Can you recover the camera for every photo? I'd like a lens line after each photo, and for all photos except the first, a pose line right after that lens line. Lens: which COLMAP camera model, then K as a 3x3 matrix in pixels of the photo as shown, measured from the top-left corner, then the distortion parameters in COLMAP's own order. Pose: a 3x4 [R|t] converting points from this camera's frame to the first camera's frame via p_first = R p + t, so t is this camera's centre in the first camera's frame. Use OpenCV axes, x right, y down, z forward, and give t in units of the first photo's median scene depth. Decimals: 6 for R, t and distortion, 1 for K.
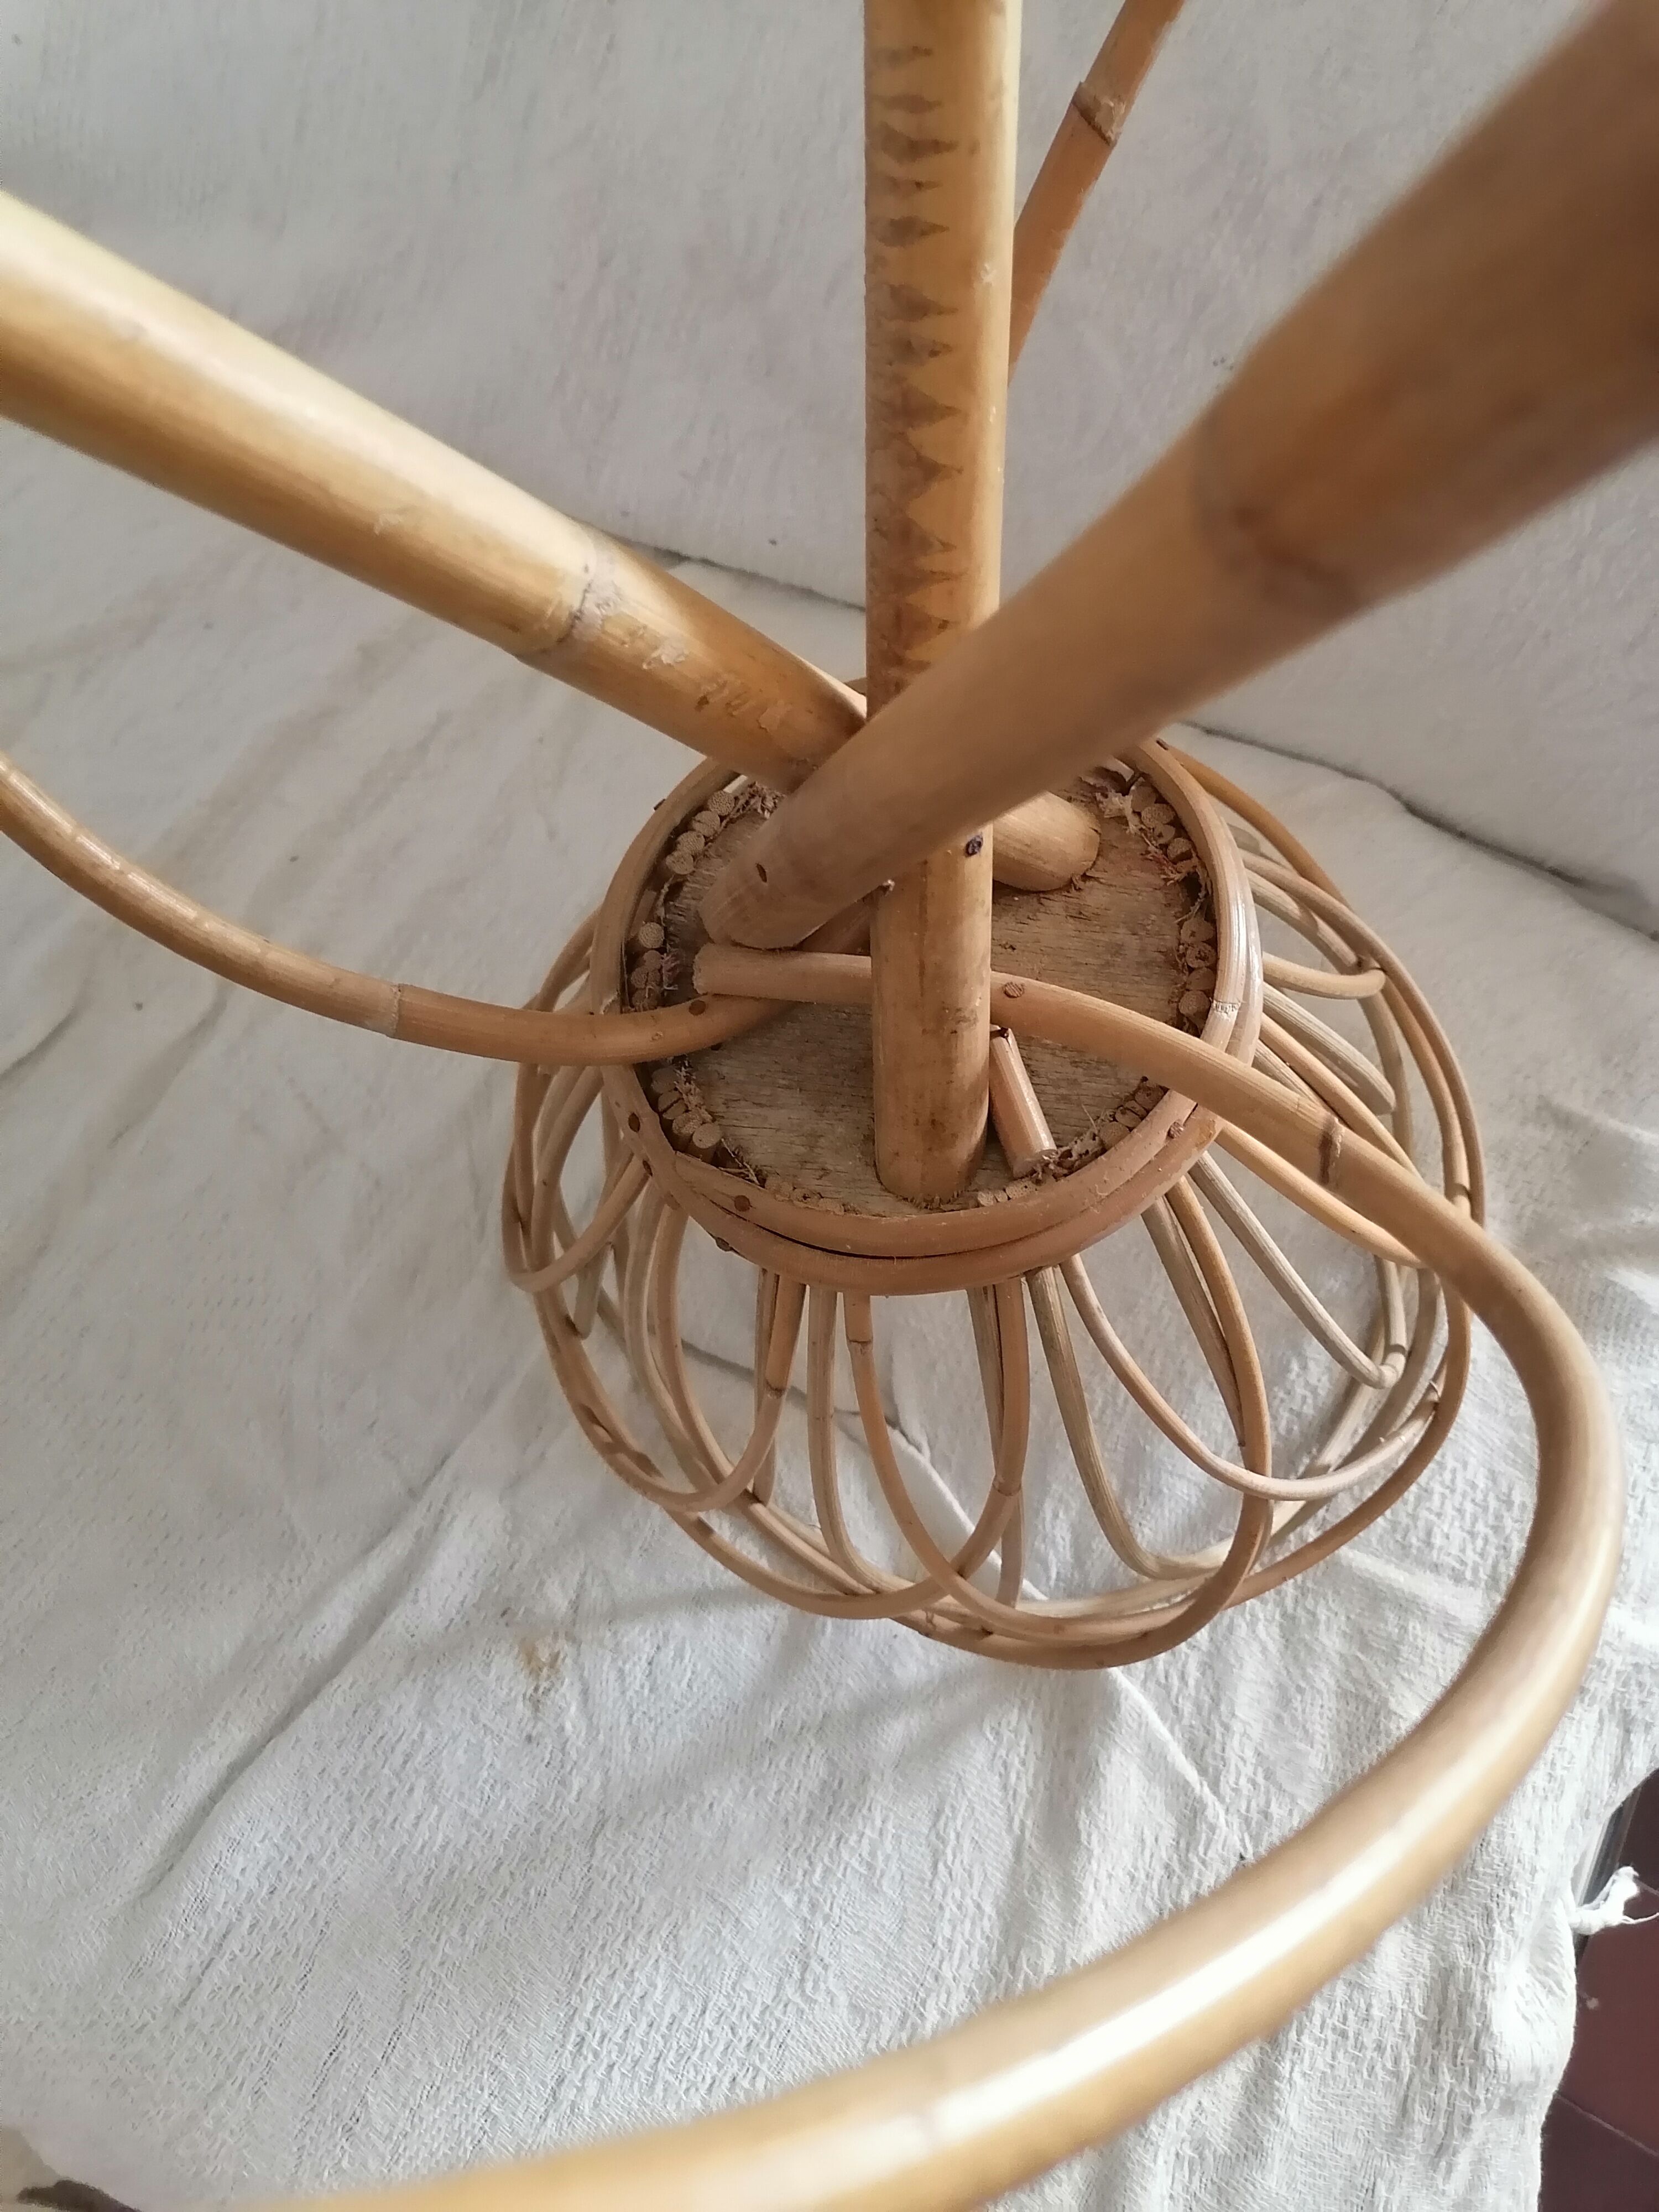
lens RADIAL K [[1660.4, 0, 838.5], [0, 1660.4, 1111.5], [0, 0, 1]] dist [0.022271, -0.008470]
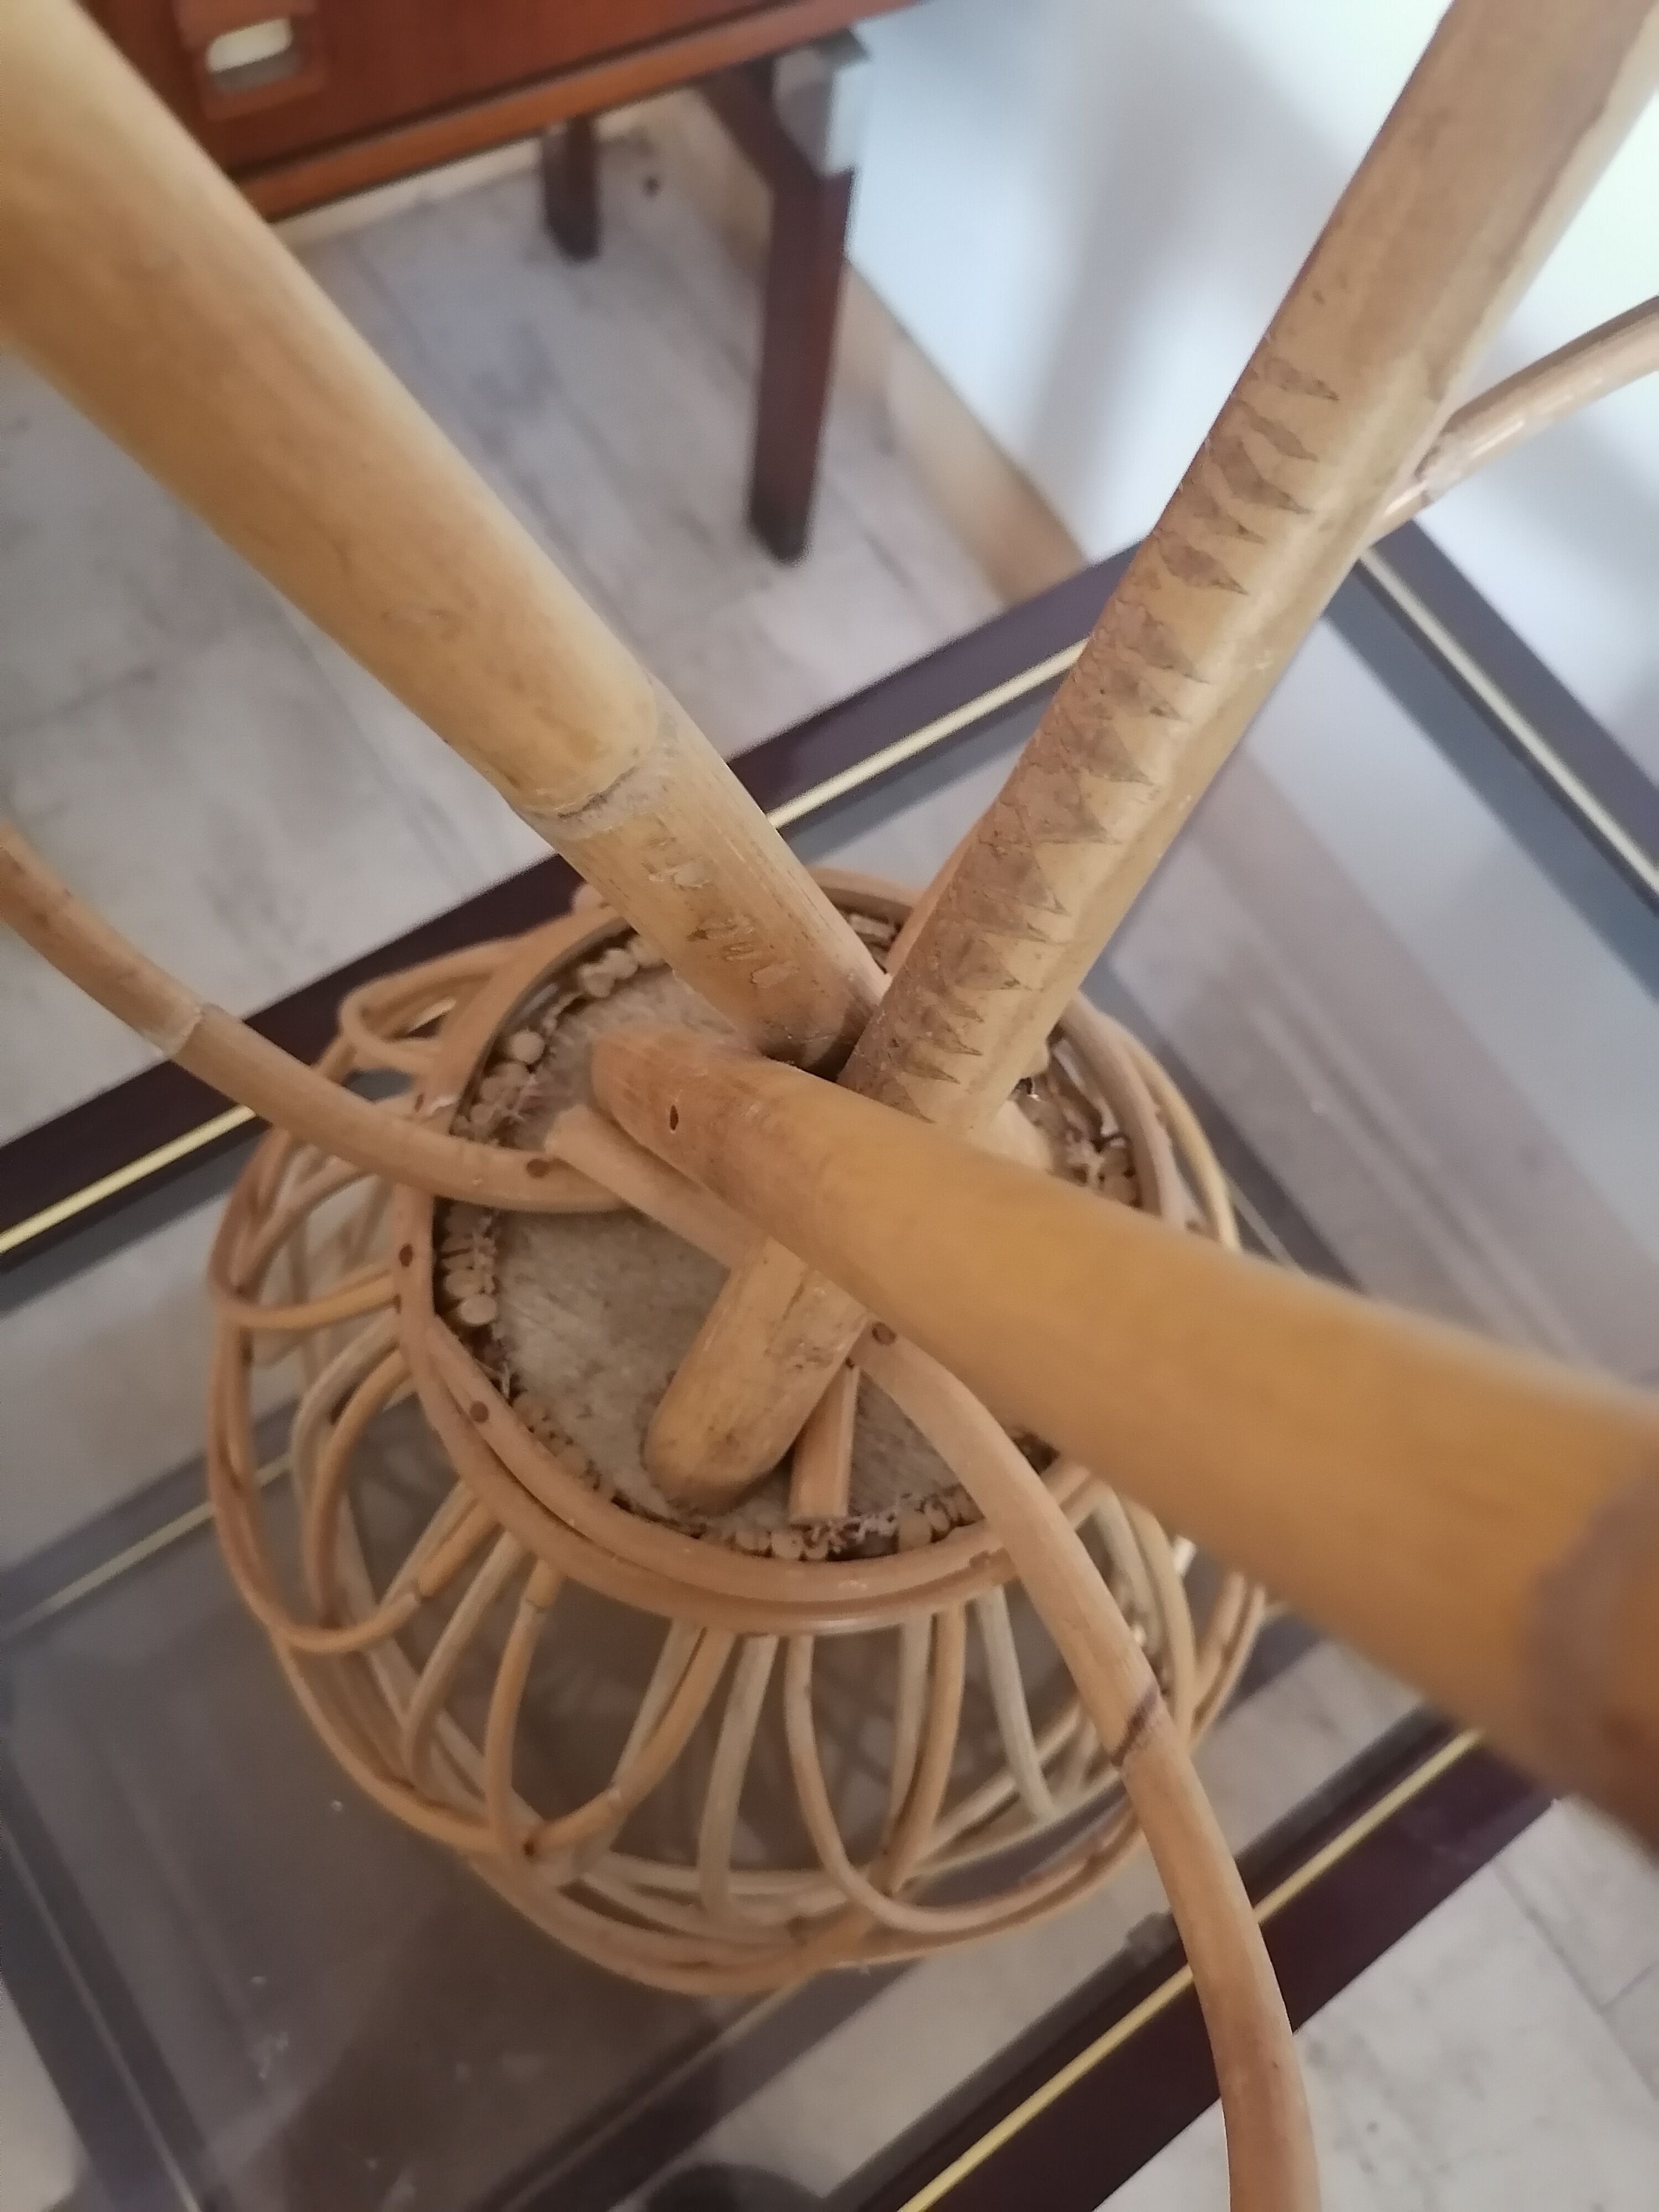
lens RADIAL K [[1660.4, 0, 833.8], [0, 1660.4, 1095.5], [0, 0, 1]] dist [0.022271, -0.008470]
pose [[0.890189, 0.440265, 0.117180, -0.064801], [-0.443820, 0.896103, 0.004784, -0.162204], [-0.102899, -0.056265, 0.993099, 0.160269]]
